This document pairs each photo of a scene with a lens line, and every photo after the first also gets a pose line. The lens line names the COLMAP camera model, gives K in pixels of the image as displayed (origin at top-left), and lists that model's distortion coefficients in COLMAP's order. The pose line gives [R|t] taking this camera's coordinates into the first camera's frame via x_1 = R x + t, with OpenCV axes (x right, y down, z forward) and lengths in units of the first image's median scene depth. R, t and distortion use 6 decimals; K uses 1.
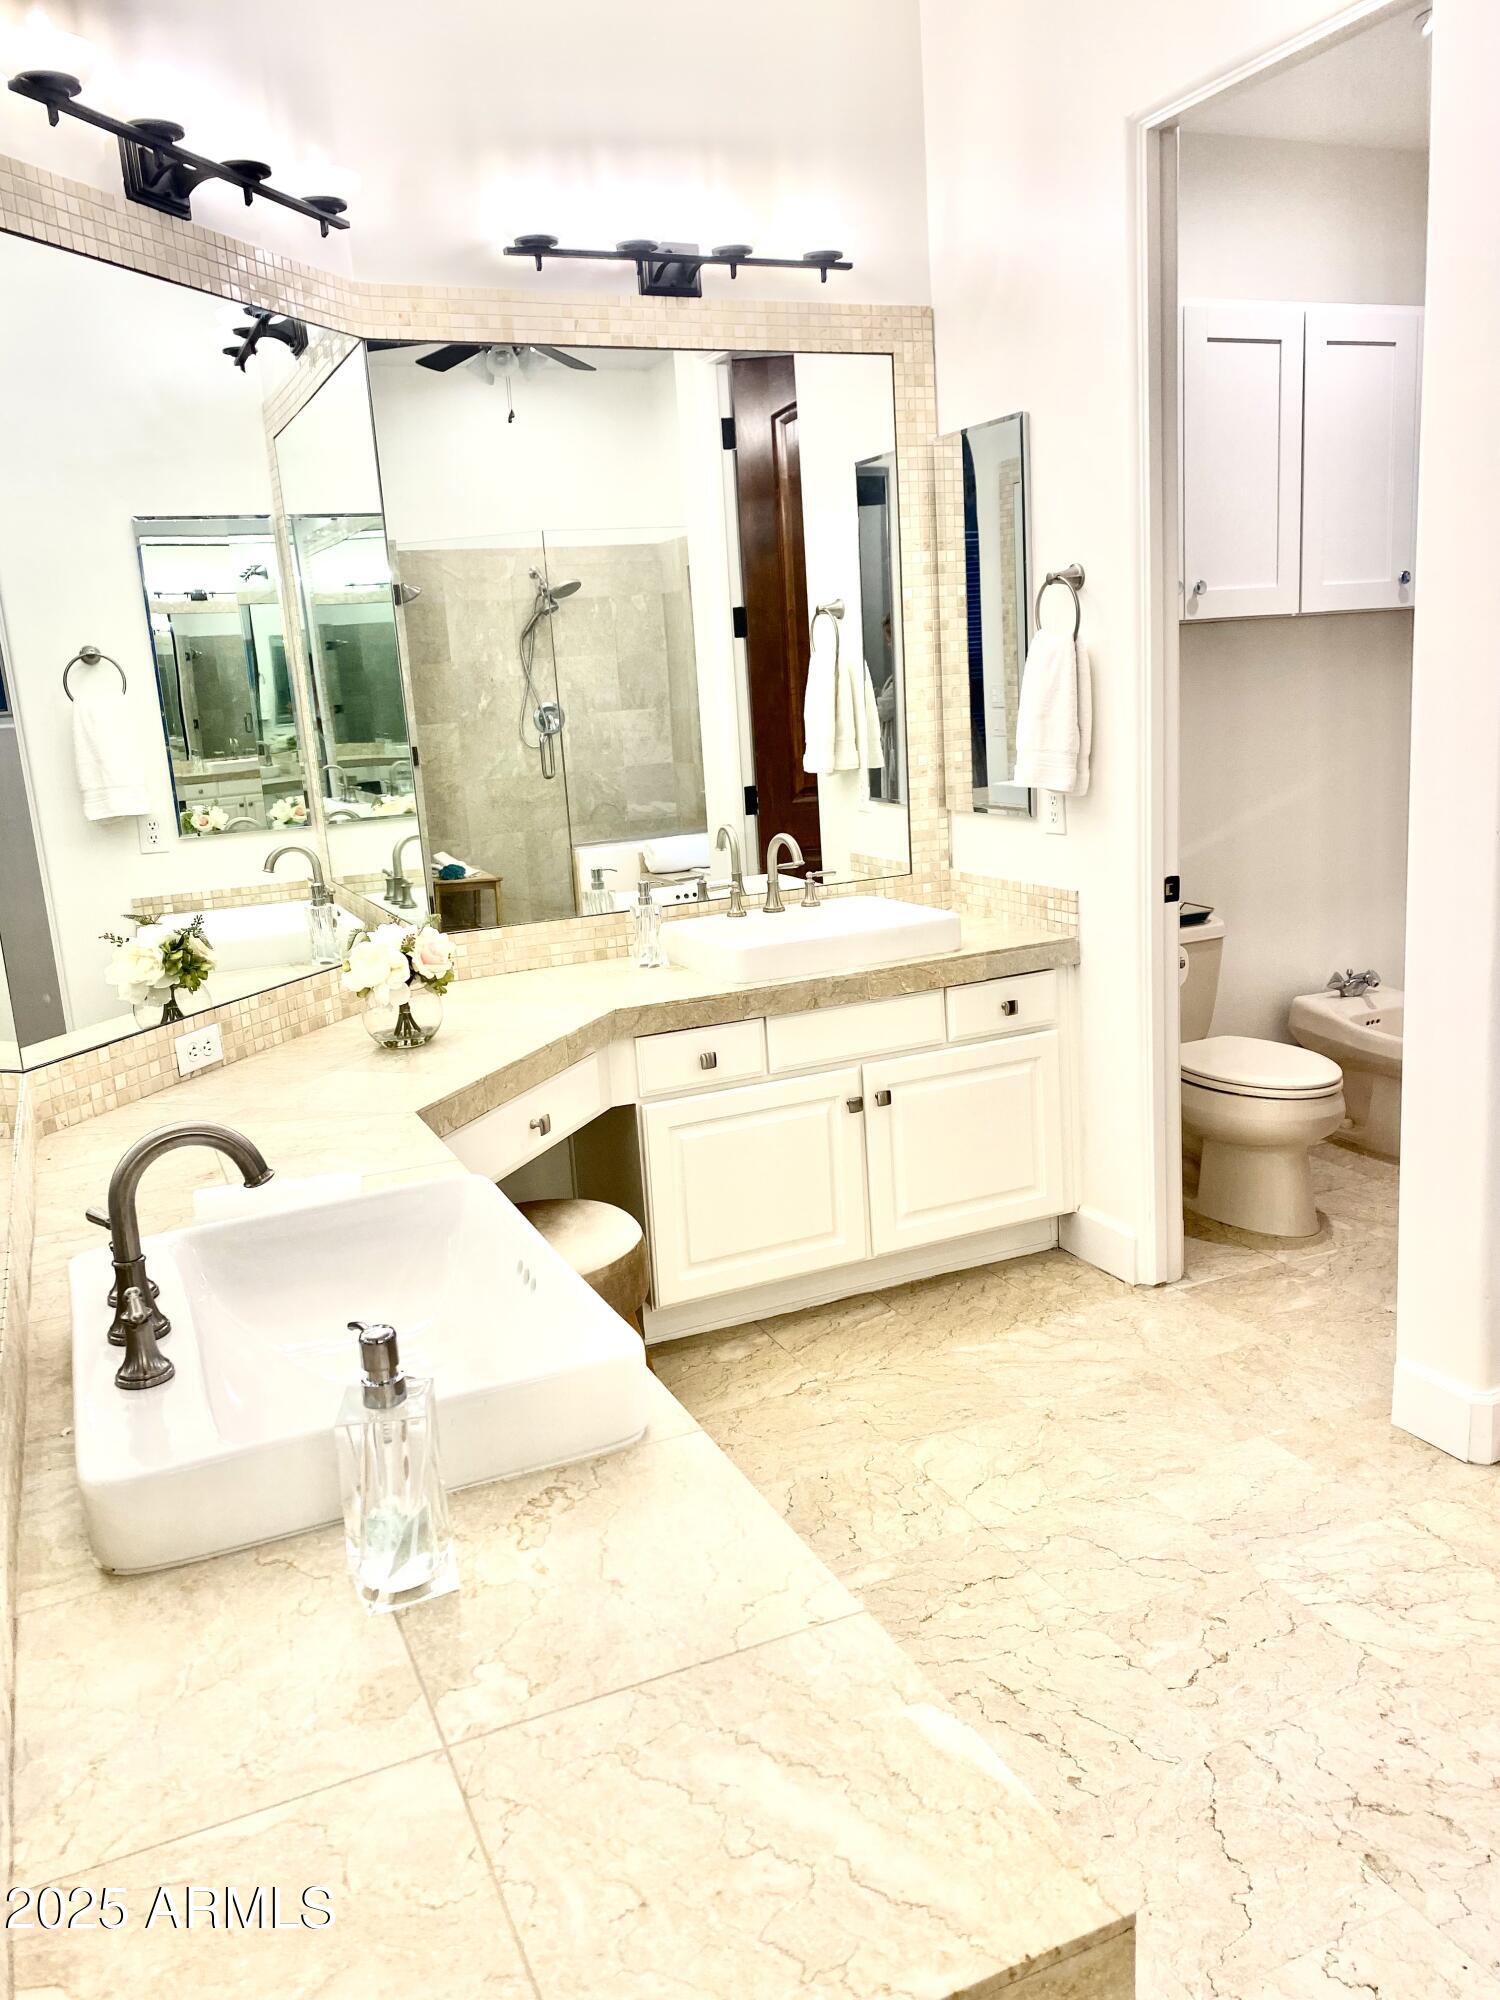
lens RADIAL K [[1518.6, 0, 750.0], [0, 1518.6, 1000.0], [0, 0, 1]] dist [0.073050, -0.101637]
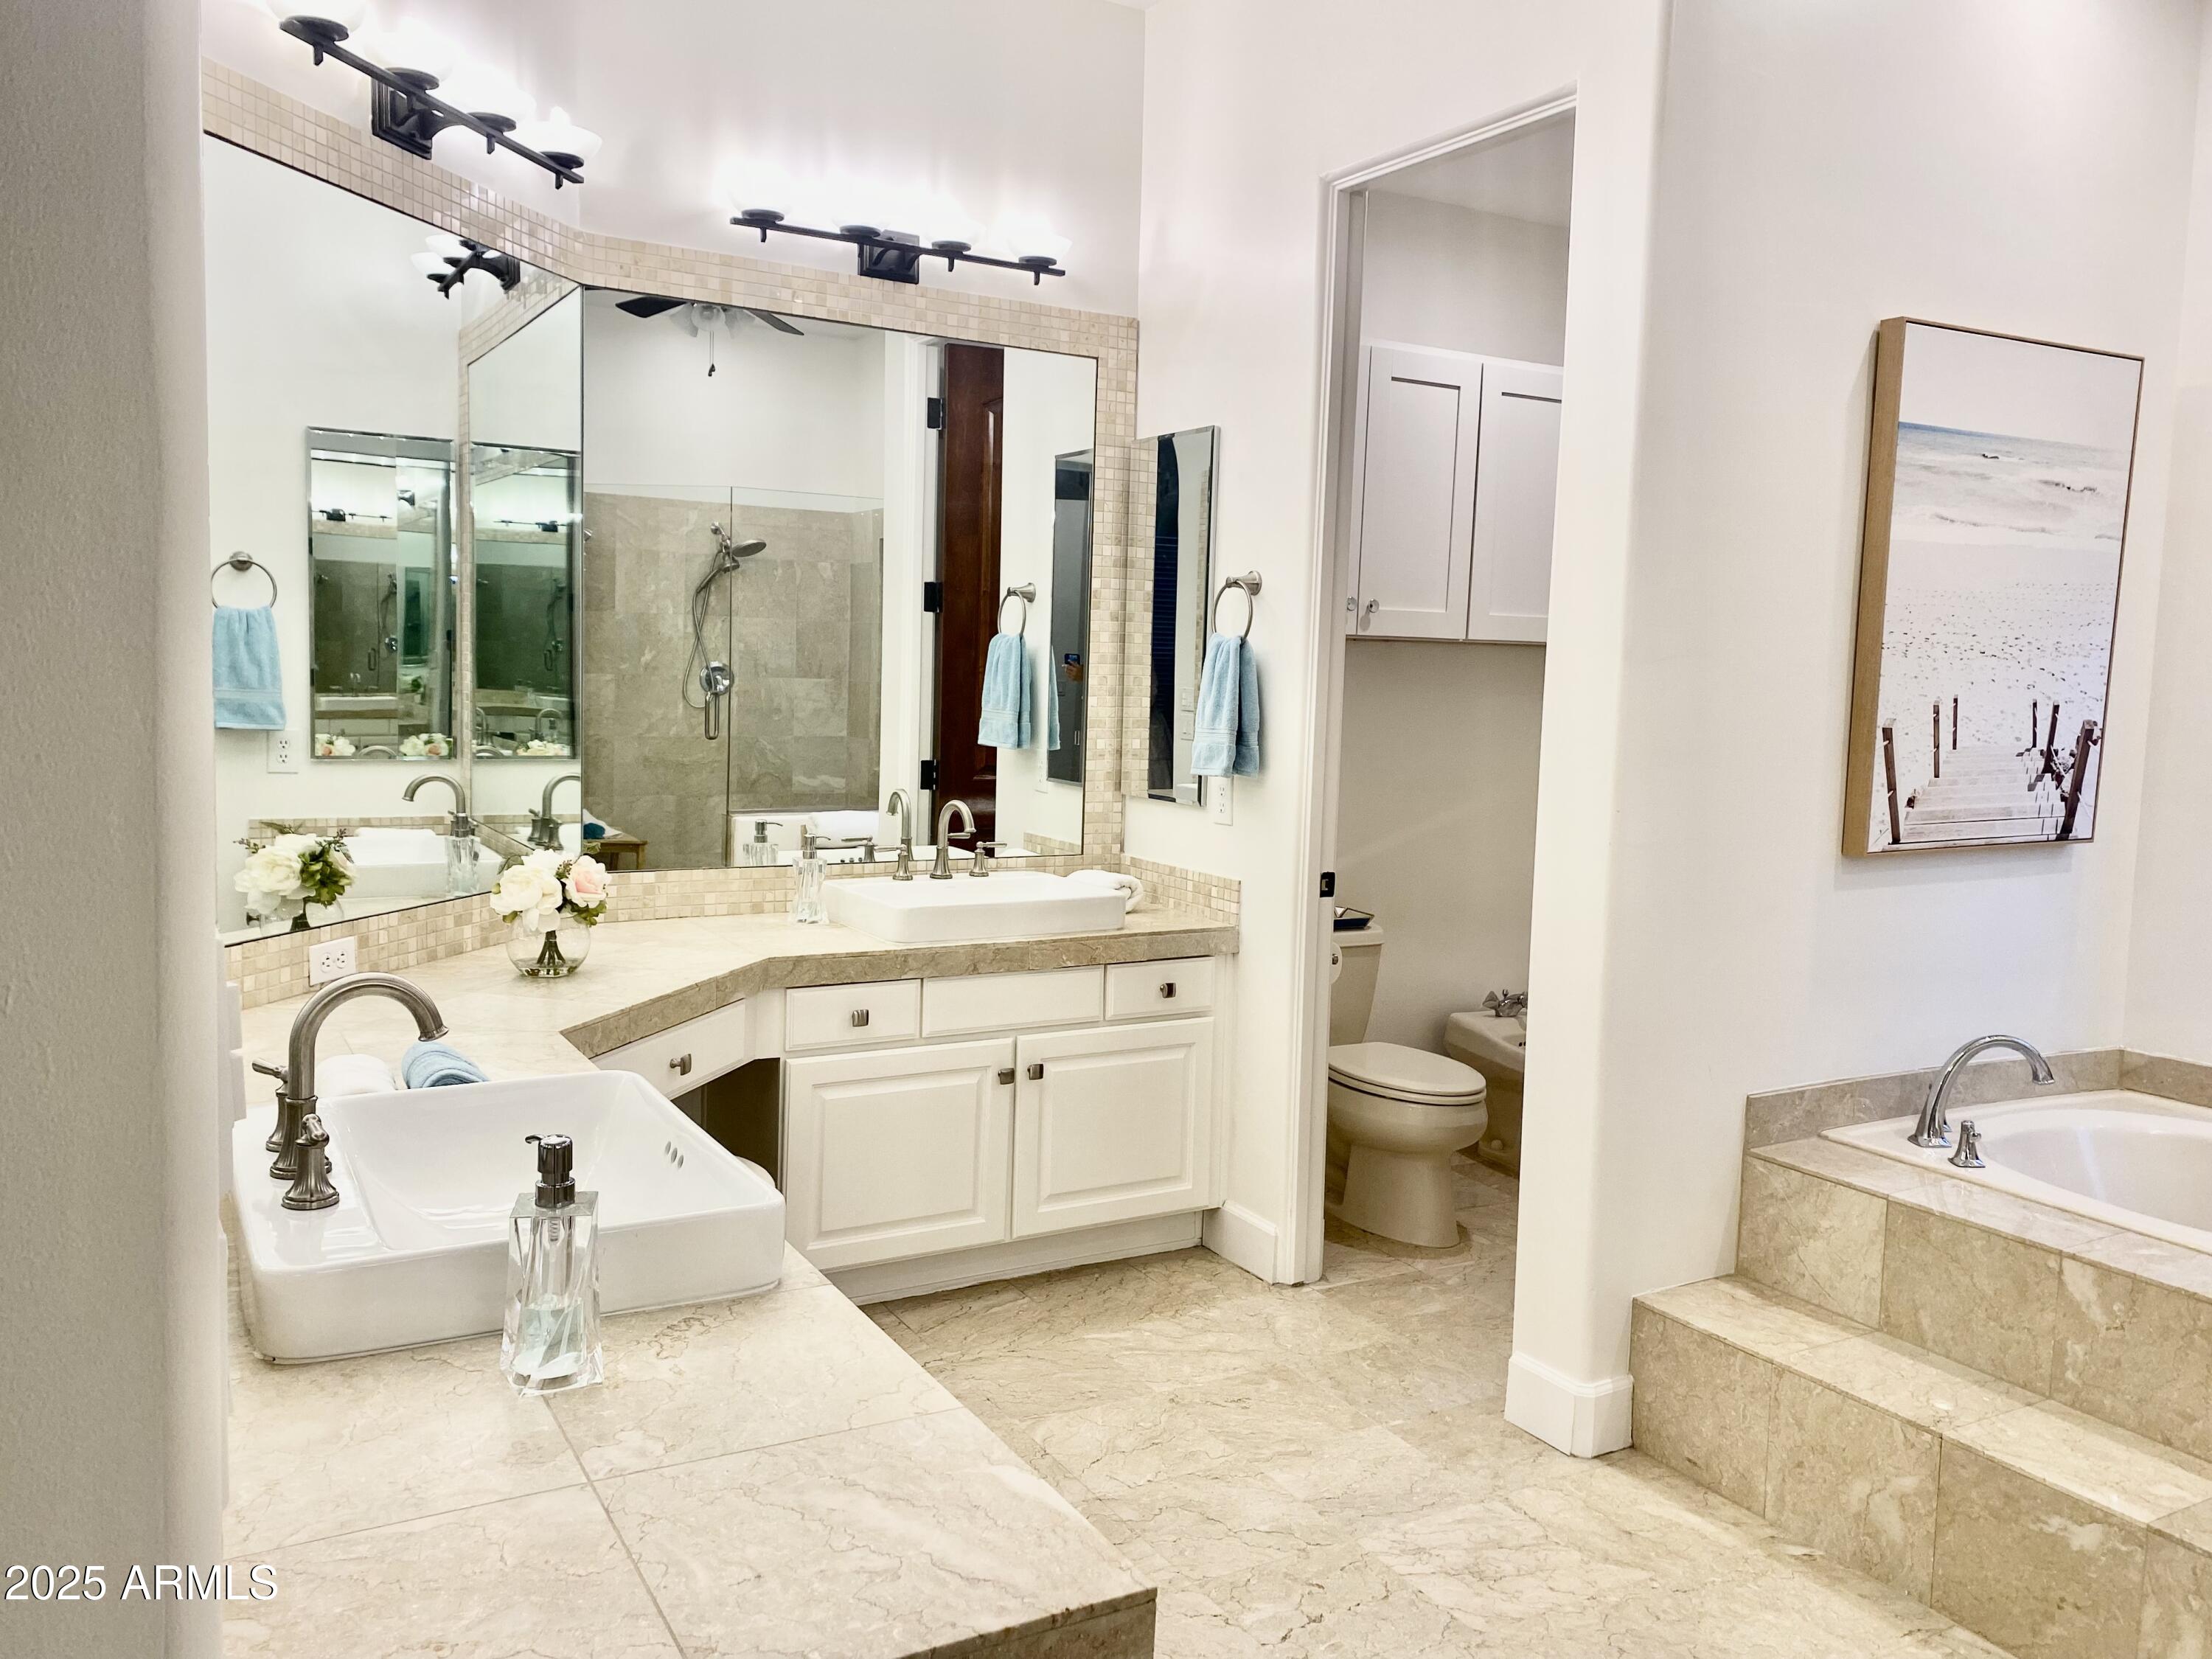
lens RADIAL K [[1710.7, 0, 1113.4], [0, 1710.7, 817.8], [0, 0, 1]] dist [0.124275, -0.268857]
pose [[0.990326, 0.085180, 0.109538, 0.002064], [-0.070482, 0.988783, -0.131683, 0.046808], [-0.119526, 0.122689, 0.985221, -0.133418]]
